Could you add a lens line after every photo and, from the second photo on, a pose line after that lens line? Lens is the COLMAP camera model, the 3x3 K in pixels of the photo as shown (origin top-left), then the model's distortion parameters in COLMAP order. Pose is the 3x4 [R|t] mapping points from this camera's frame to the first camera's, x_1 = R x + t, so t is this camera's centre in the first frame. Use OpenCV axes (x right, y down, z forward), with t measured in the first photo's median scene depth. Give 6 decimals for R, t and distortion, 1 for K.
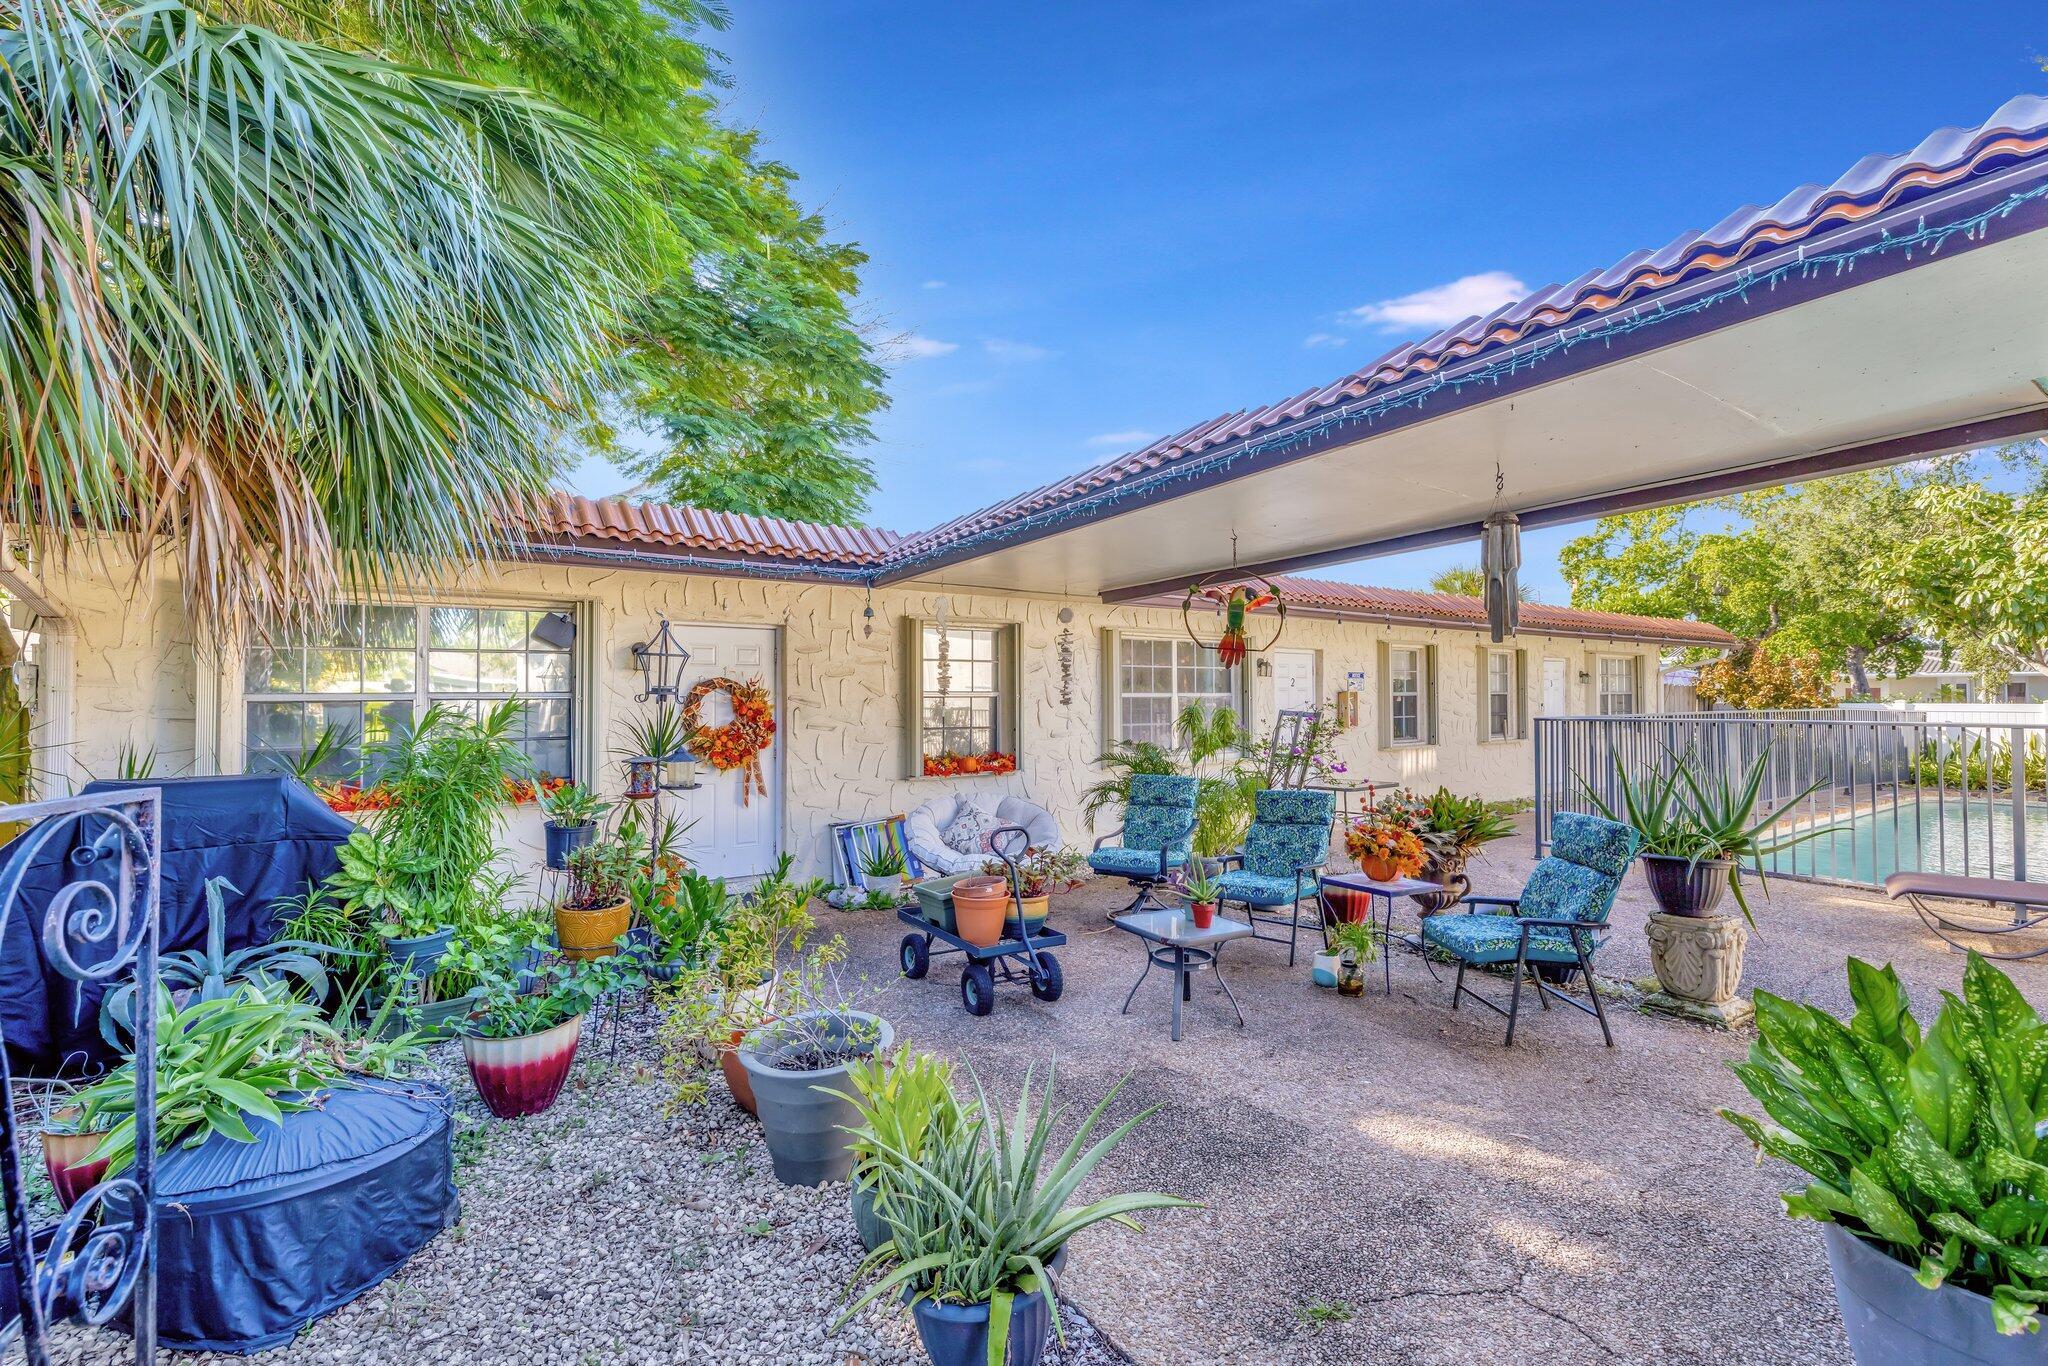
lens RADIAL K [[880.1, 0, 1021.0], [0, 880.1, 677.2], [0, 0, 1]] dist [-0.002033, -0.000576]
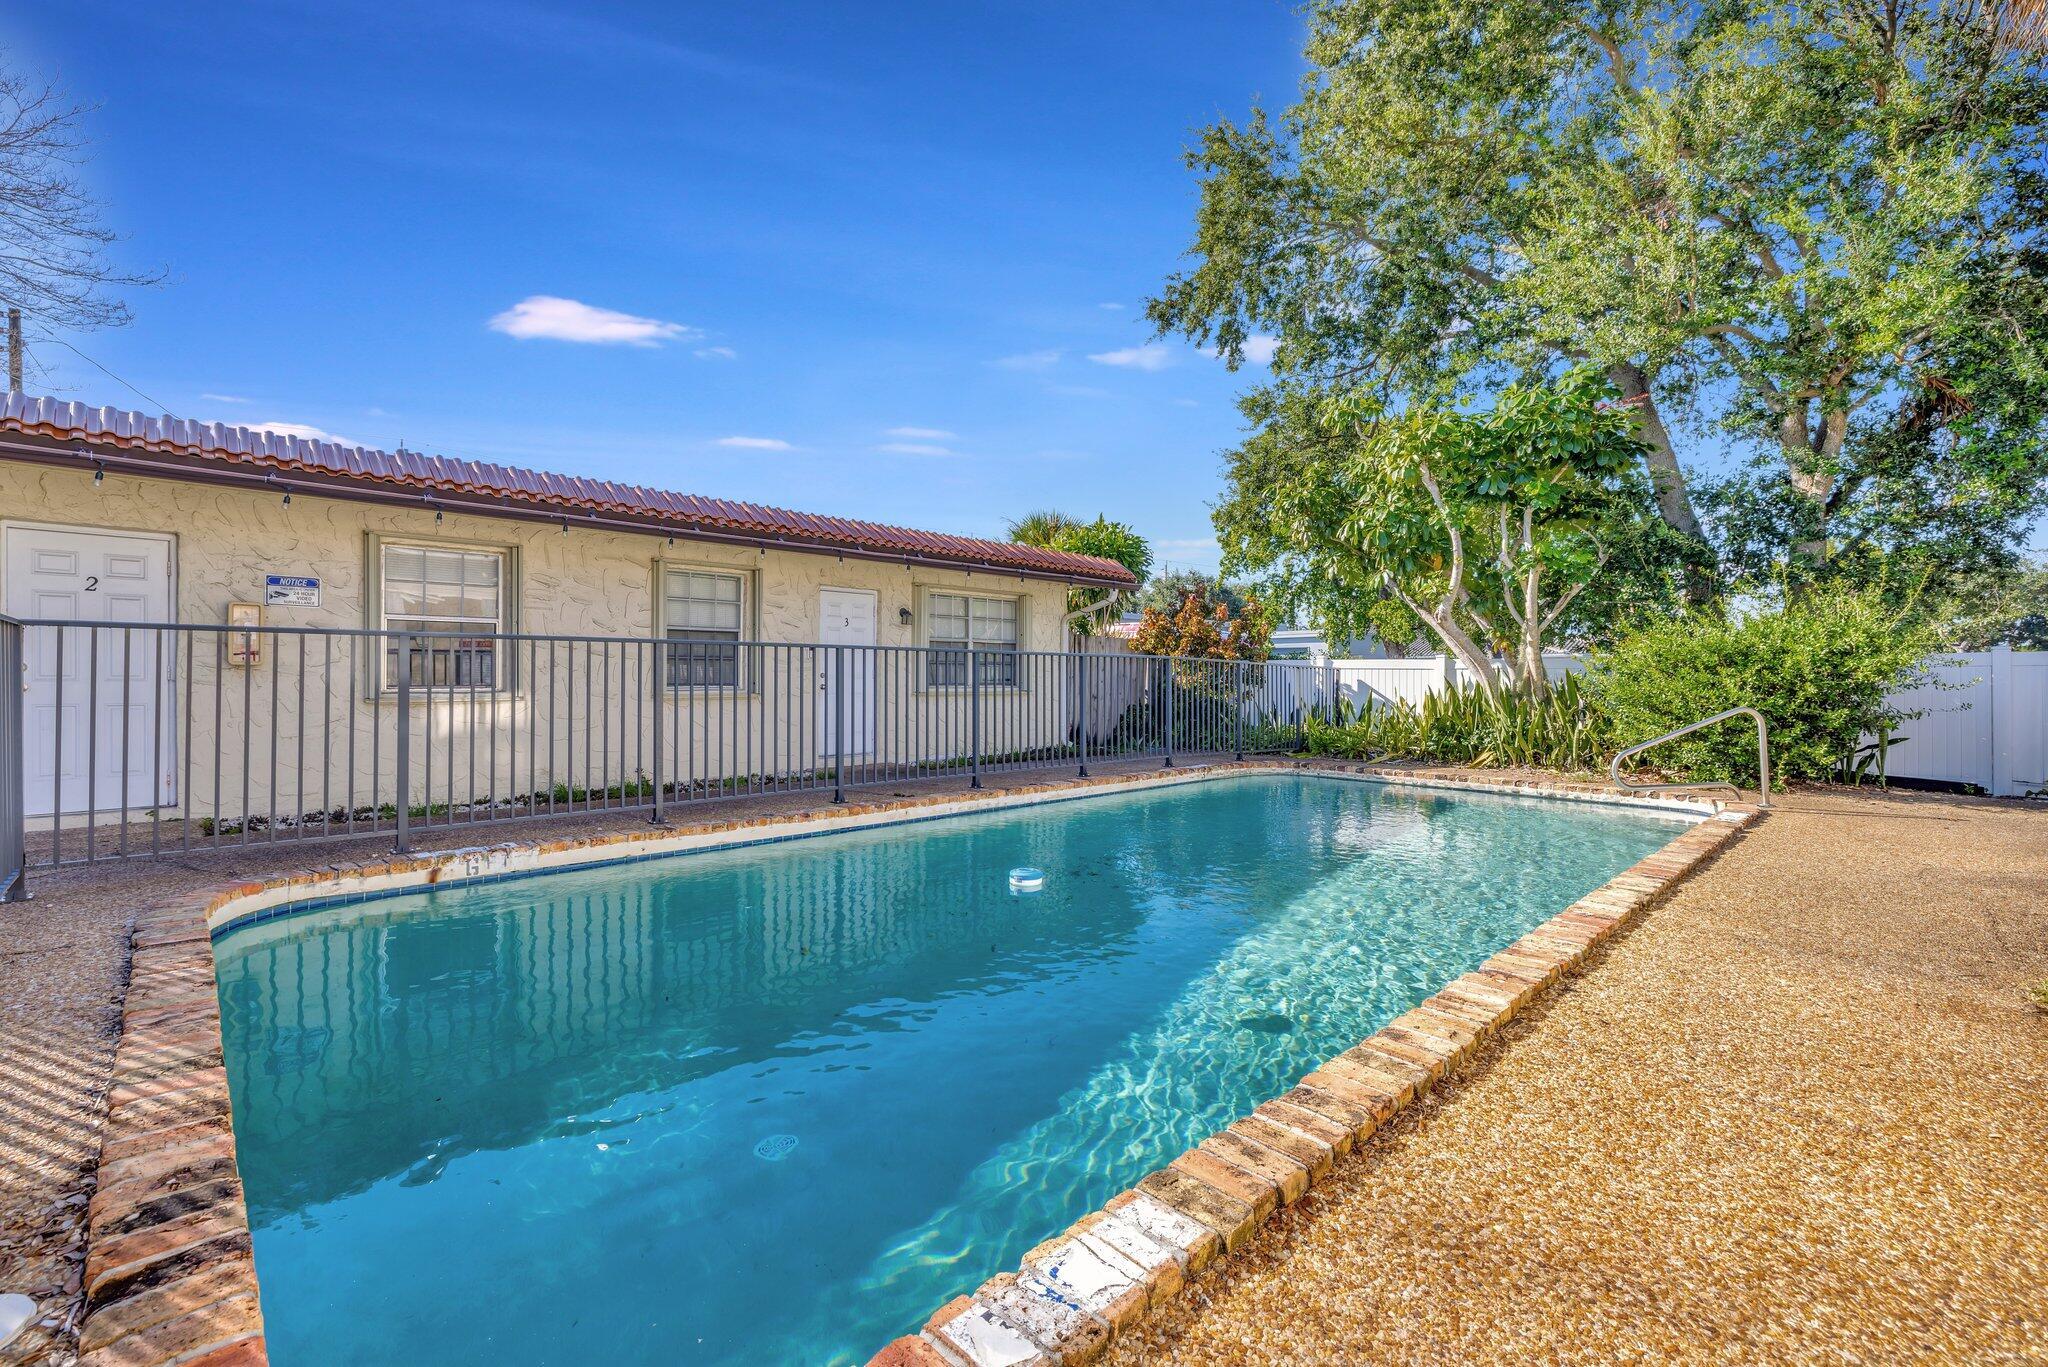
lens RADIAL K [[880.1, 0, 1021.0], [0, 880.1, 677.7], [0, 0, 1]] dist [-0.002033, -0.000576]
pose [[0.983309, 0.010604, 0.181637, 0.560103], [-0.015573, 0.999542, 0.025951, 0.030176], [-0.181278, -0.028347, 0.983023, 0.209117]]
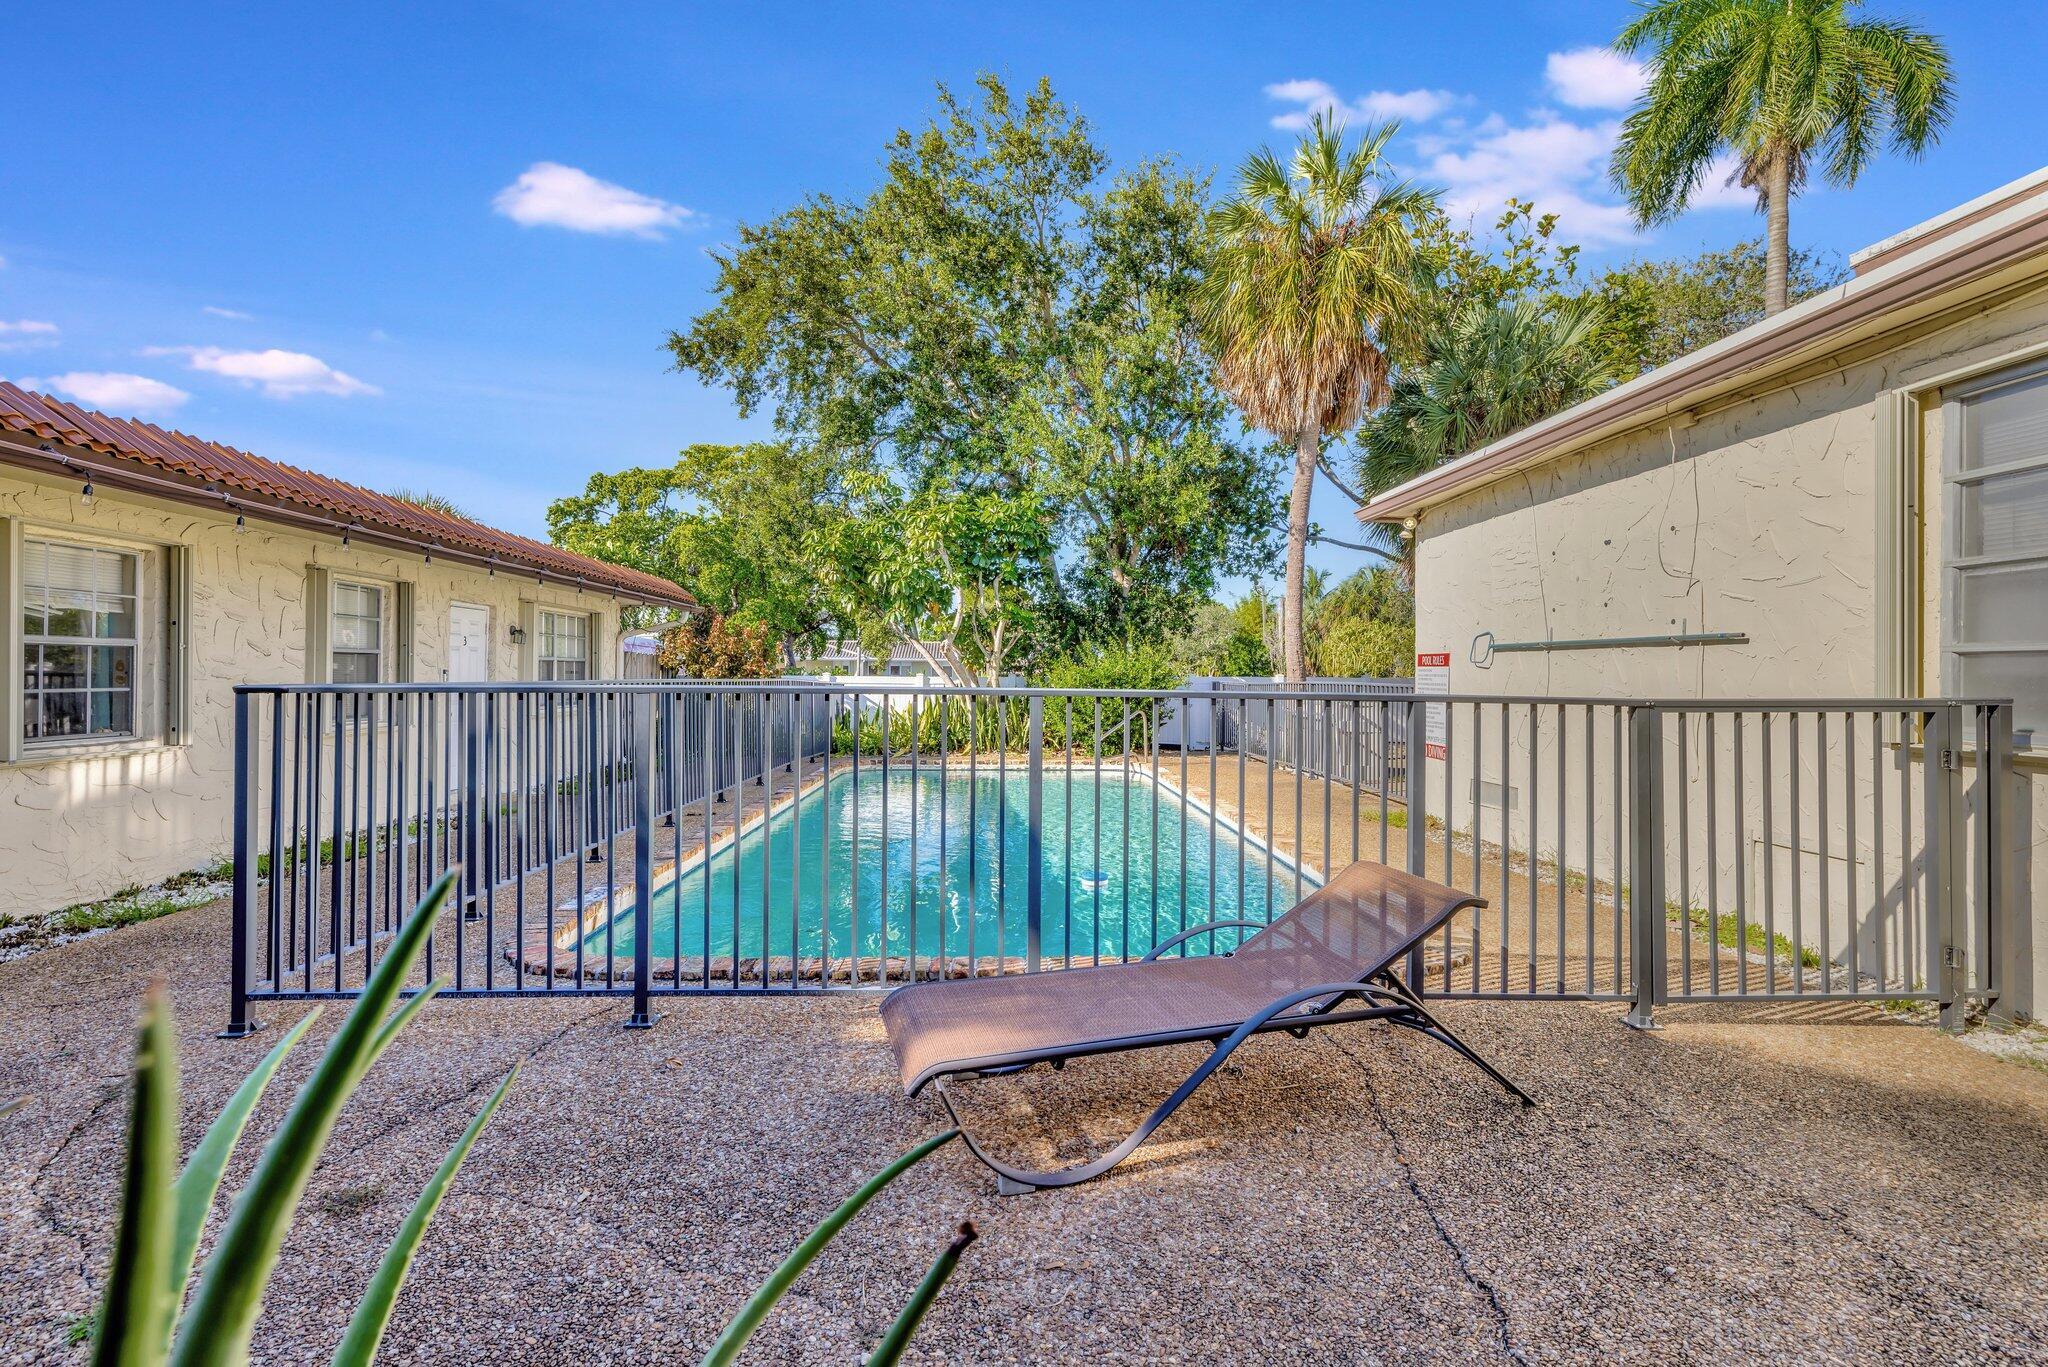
lens RADIAL K [[880.1, 0, 1021.0], [0, 880.1, 677.7], [0, 0, 1]] dist [-0.002033, -0.000576]
pose [[0.521034, 0.006682, 0.853510, 0.224689], [-0.029386, 0.999517, 0.010113, 0.014810], [-0.853030, -0.030351, 0.520979, 0.252904]]
